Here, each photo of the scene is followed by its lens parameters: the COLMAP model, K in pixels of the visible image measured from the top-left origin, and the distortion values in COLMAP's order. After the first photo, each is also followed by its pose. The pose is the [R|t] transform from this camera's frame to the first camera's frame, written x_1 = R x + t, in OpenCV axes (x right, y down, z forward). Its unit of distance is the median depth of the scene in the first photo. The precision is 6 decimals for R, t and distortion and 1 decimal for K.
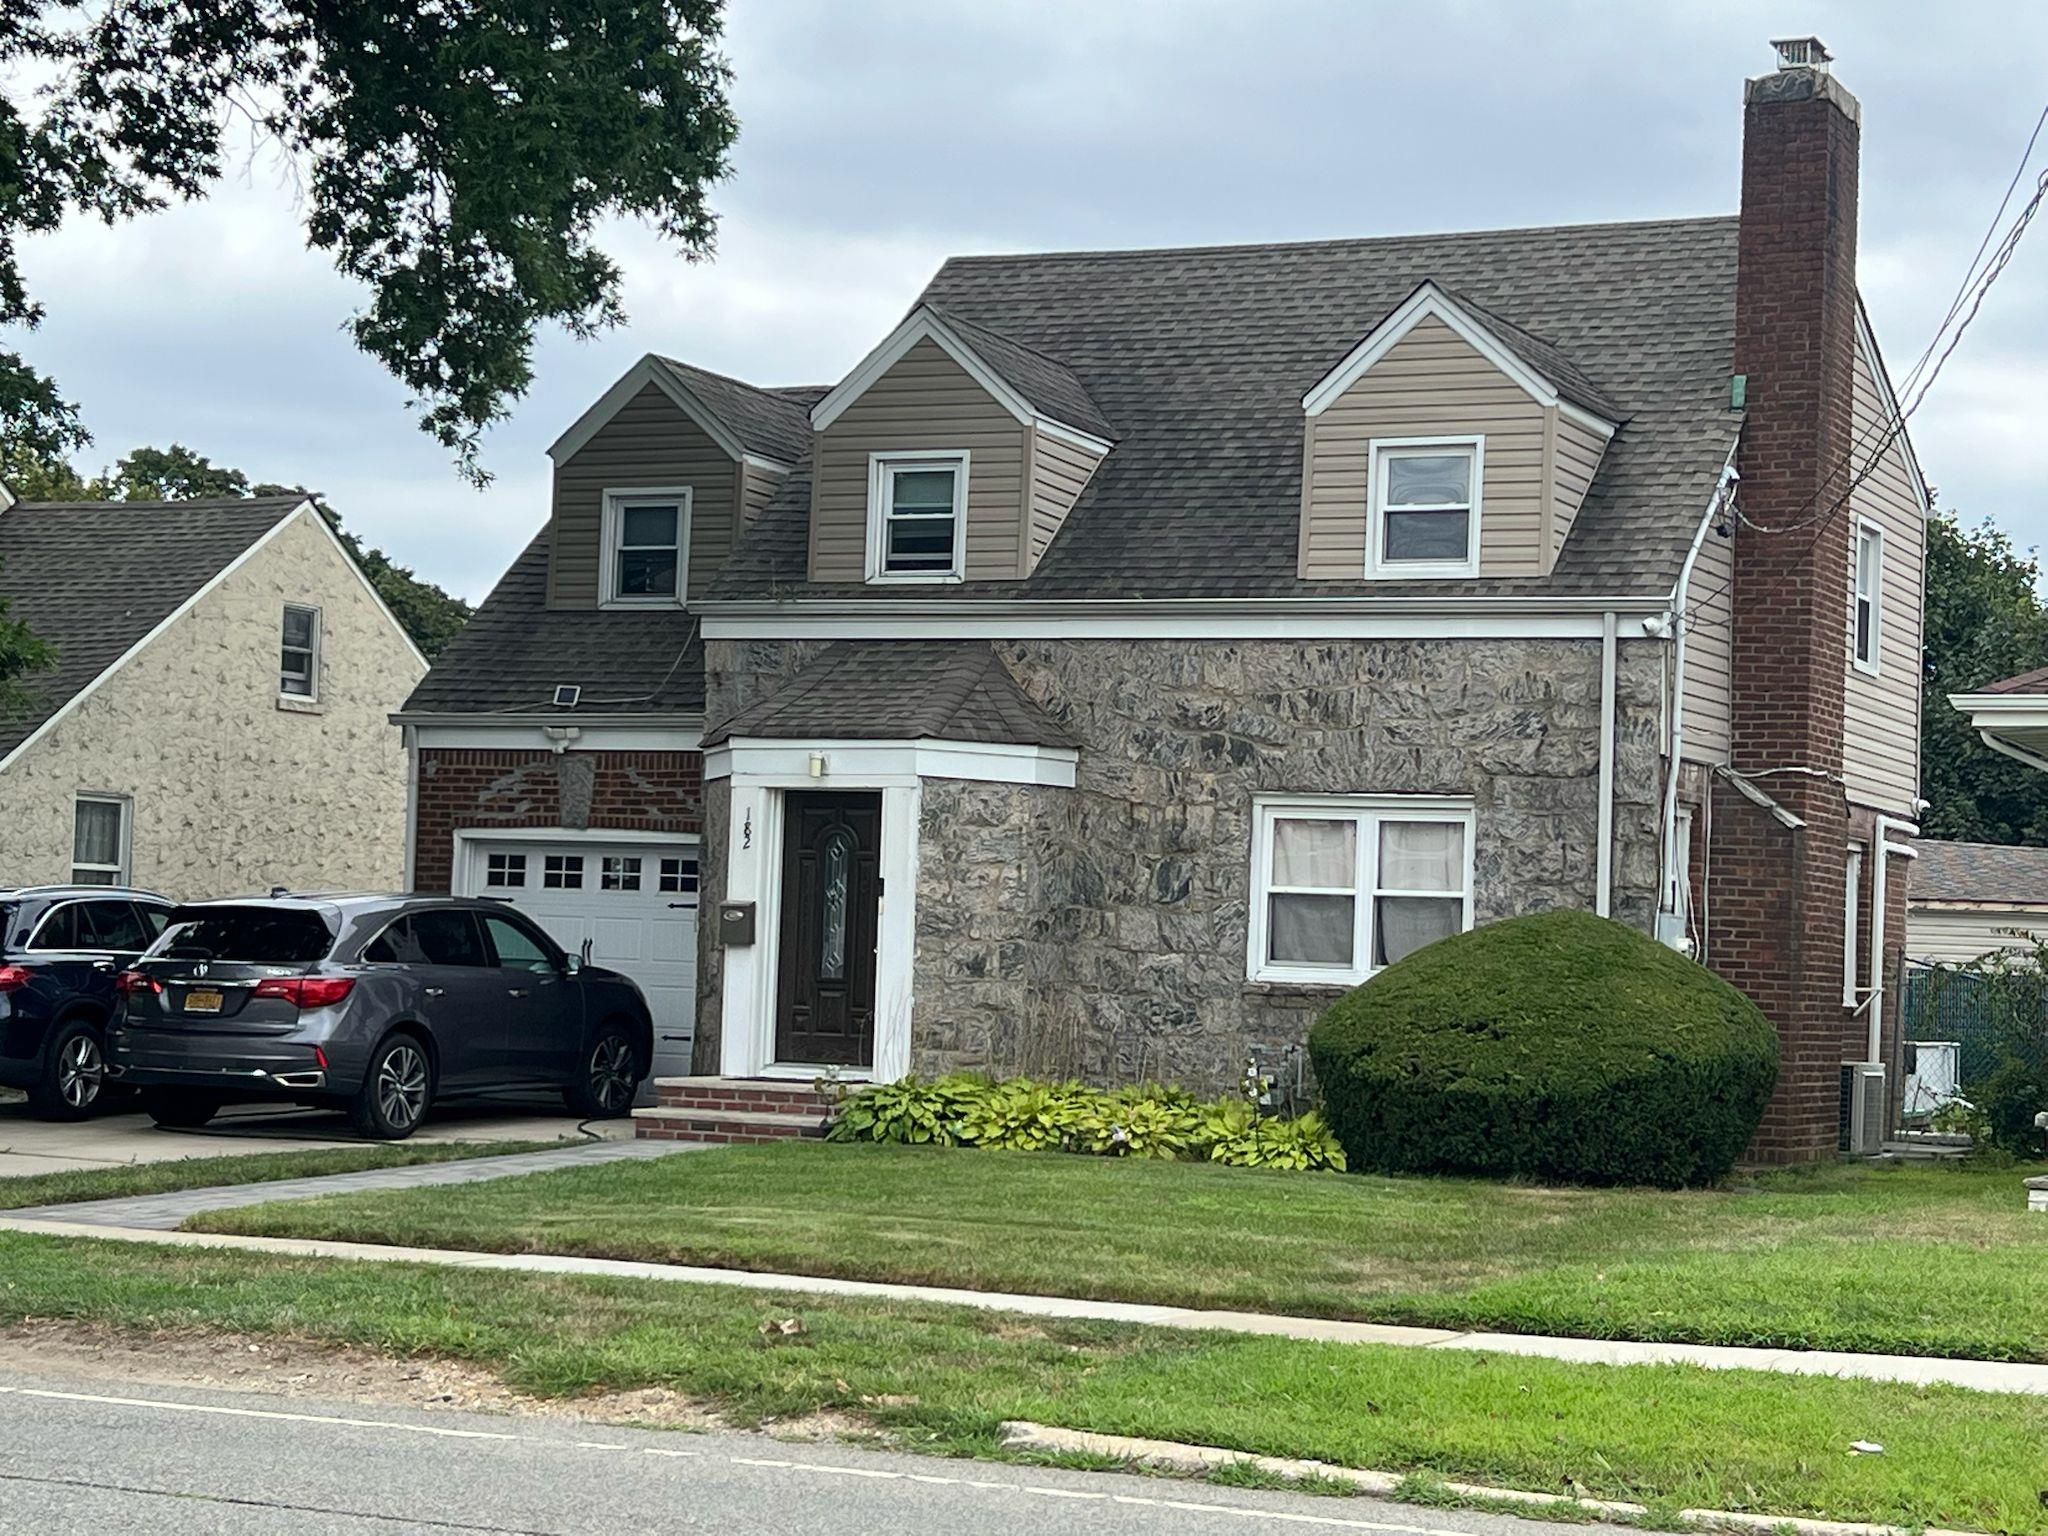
lens RADIAL K [[3867.9, 0, 1020.8], [0, 3867.9, 772.4], [0, 0, 1]] dist [0.203773, 0.000000]
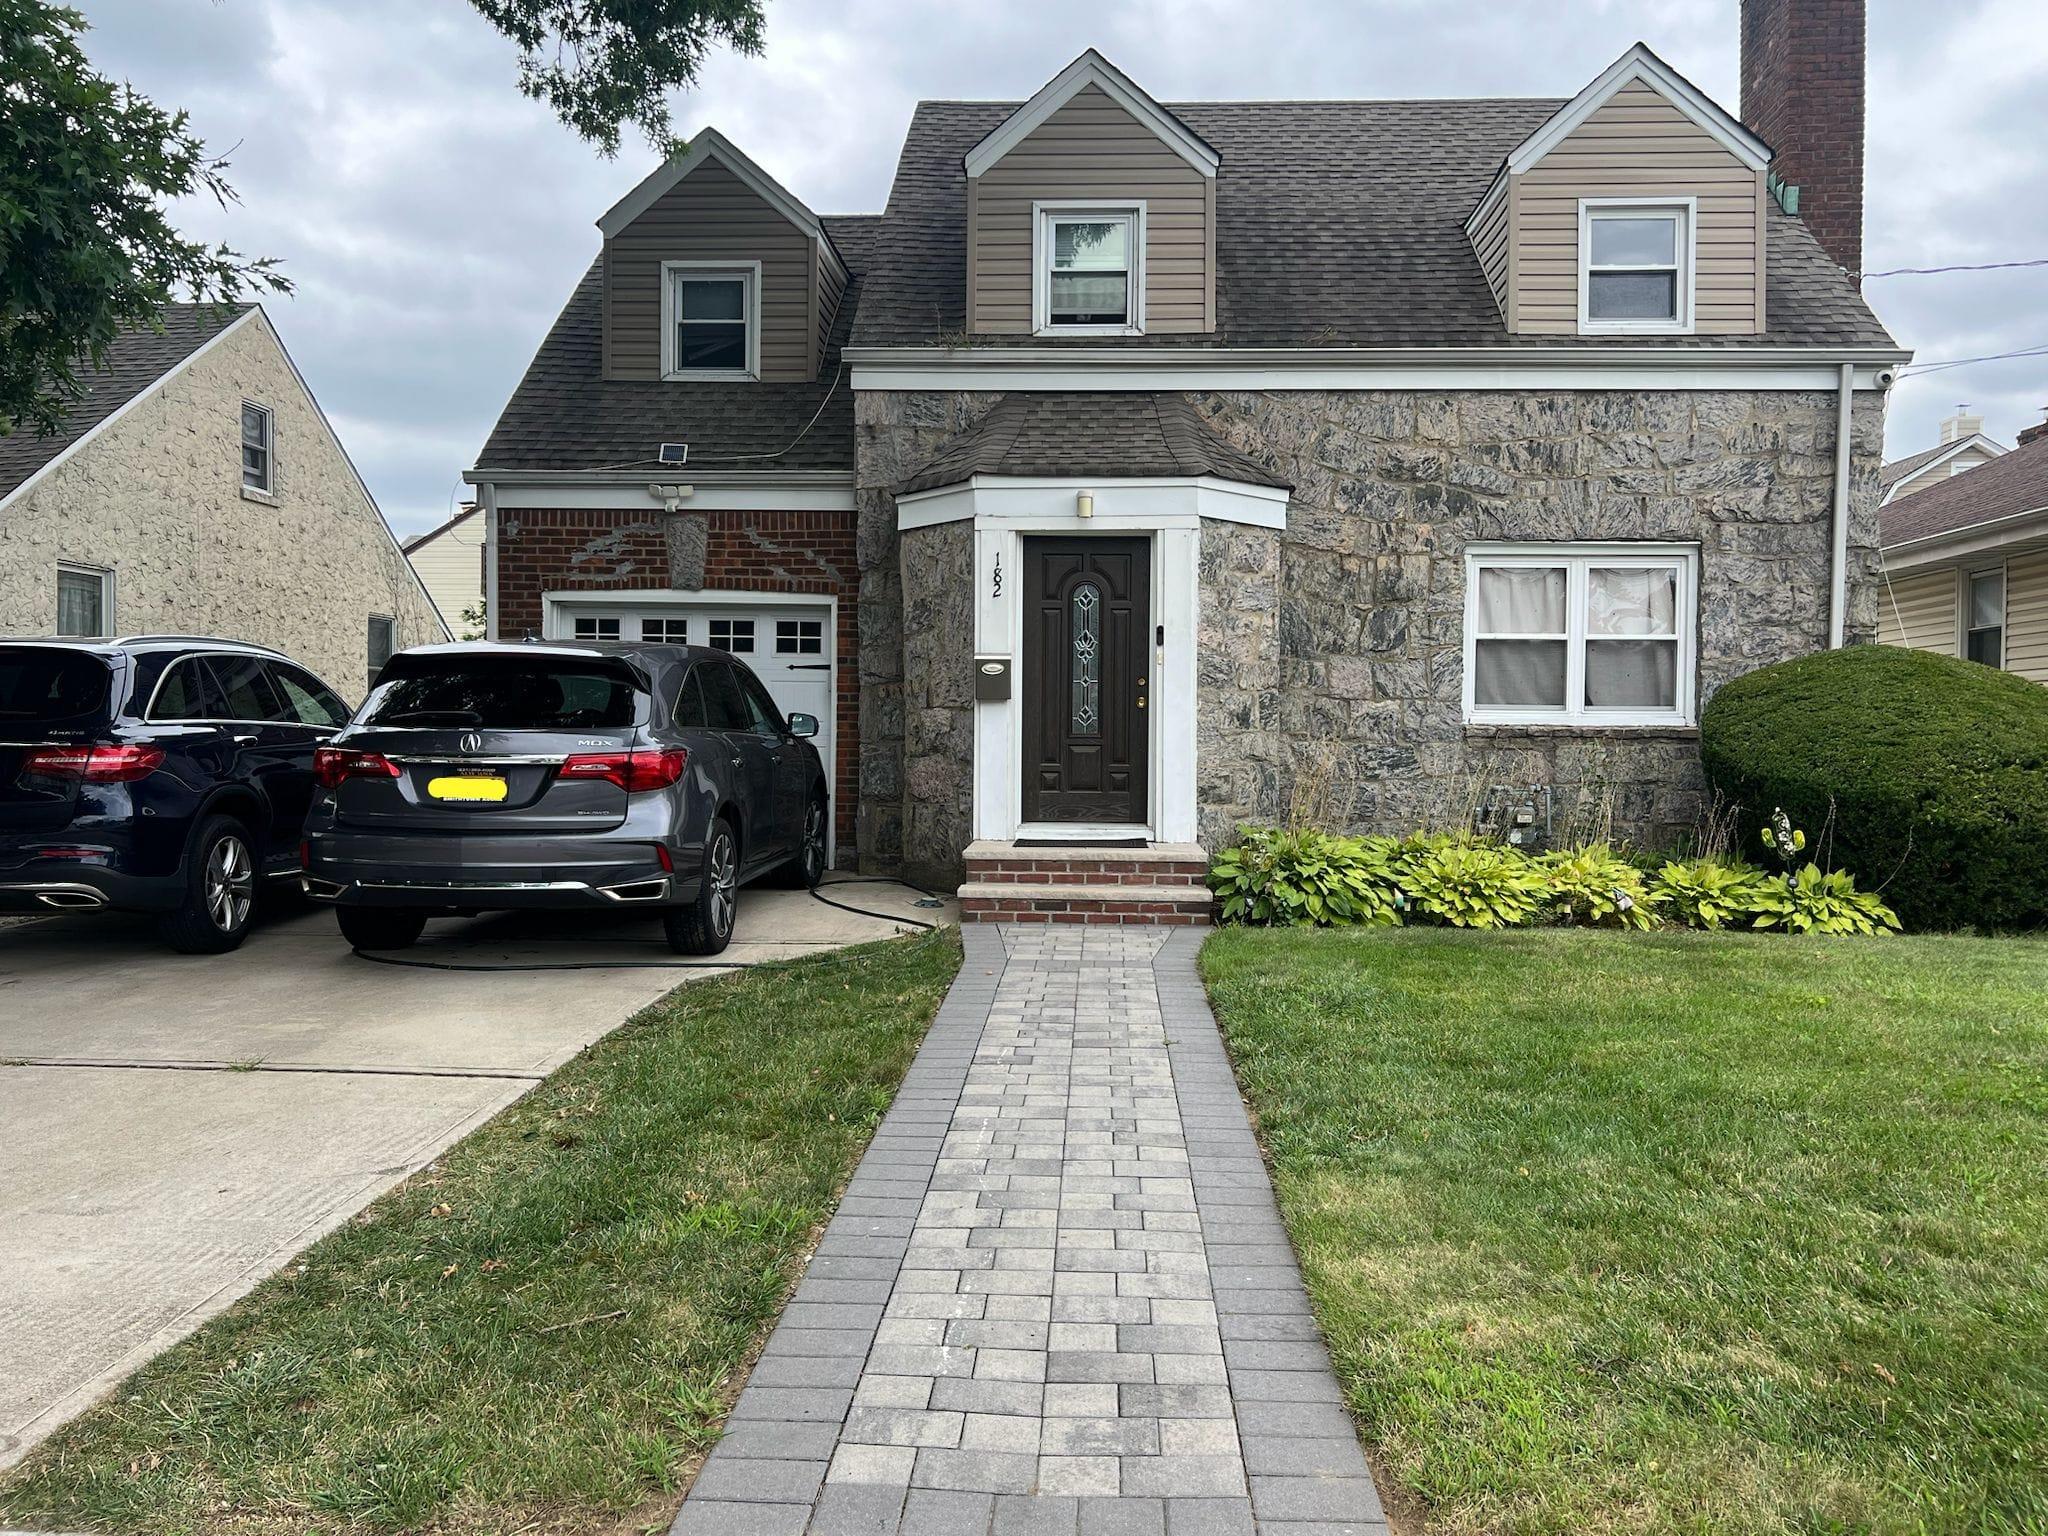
lens RADIAL K [[1551.2, 0, 1034.0], [0, 1551.2, 772.0], [0, 0, 1]] dist [0.065533, -0.074643]
pose [[0.916131, -0.037896, 0.399083, -0.213940], [0.004655, 0.996460, 0.083936, 0.030627], [-0.400852, -0.075039, 0.913065, 0.656790]]
